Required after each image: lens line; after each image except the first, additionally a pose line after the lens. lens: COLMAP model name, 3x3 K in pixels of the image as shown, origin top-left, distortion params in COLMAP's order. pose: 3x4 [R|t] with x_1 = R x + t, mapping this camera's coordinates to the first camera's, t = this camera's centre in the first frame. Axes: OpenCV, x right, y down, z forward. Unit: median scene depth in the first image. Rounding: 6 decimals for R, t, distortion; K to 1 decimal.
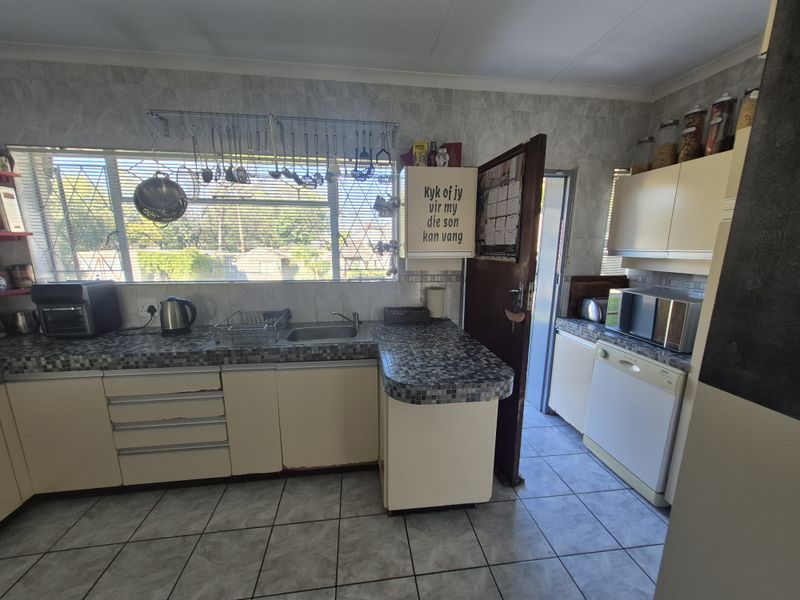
lens RADIAL K [[313.3, 0, 398.3], [0, 313.3, 305.3], [0, 0, 1]] dist [0.004252, 0.000105]
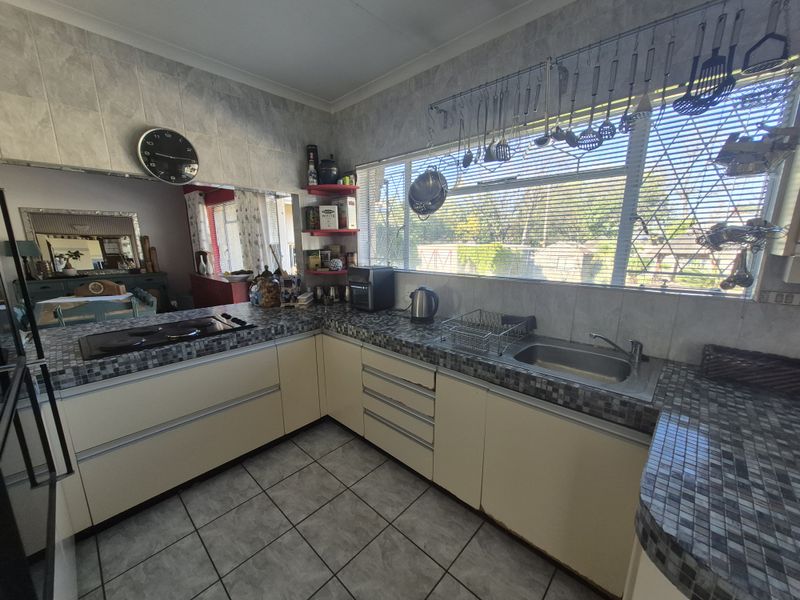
lens RADIAL K [[313.3, 0, 395.7], [0, 313.3, 310.6], [0, 0, 1]] dist [0.004252, 0.000105]
pose [[0.625764, 0.162815, -0.762831, 0.034221], [-0.137625, 0.985676, 0.097481, -0.037475], [0.767775, 0.043984, 0.639208, 0.270079]]
